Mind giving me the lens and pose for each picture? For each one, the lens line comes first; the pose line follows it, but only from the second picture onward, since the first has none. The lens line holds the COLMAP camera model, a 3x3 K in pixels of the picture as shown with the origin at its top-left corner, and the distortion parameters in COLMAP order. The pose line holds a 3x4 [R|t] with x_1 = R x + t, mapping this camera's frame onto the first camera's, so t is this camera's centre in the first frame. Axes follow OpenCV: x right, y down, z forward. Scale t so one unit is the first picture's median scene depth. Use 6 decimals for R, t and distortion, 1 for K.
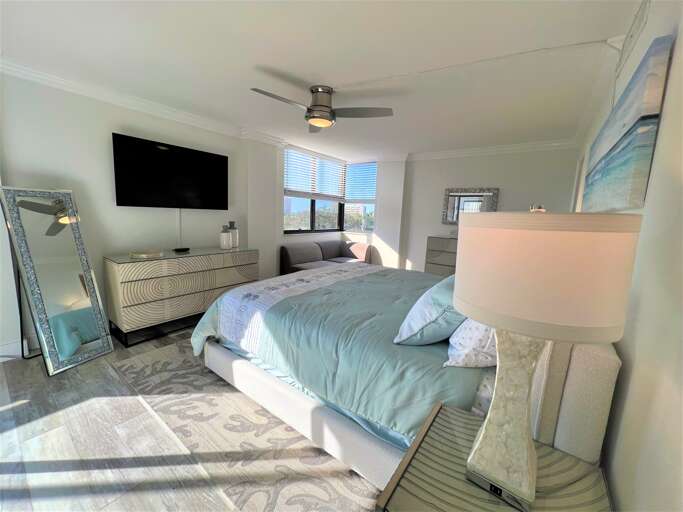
lens RADIAL K [[274.4, 0, 339.1], [0, 274.4, 253.9], [0, 0, 1]] dist [-0.001918, 0.000506]
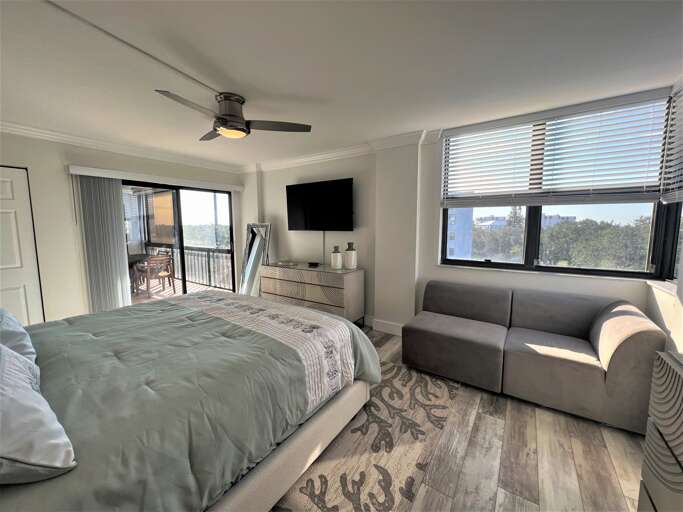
lens RADIAL K [[274.4, 0, 339.1], [0, 274.4, 253.9], [0, 0, 1]] dist [-0.001918, 0.000506]
pose [[0.040275, 0.057560, -0.997529, 0.595937], [-0.141696, 0.988579, 0.051323, -0.126422], [0.989091, 0.139279, 0.047971, 0.941453]]
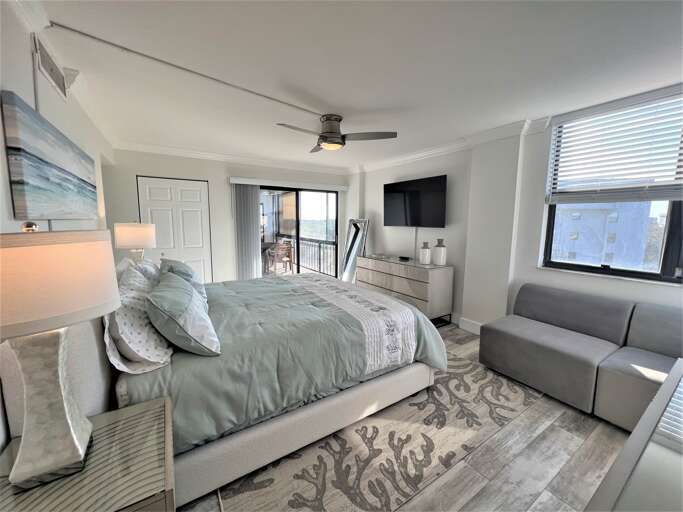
lens RADIAL K [[274.4, 0, 339.1], [0, 274.4, 253.9], [0, 0, 1]] dist [-0.001918, 0.000506]
pose [[-0.352248, 0.064467, -0.933684, 0.678291], [-0.161261, 0.978523, 0.128402, -0.137896], [0.921909, 0.195796, -0.334287, 1.028624]]
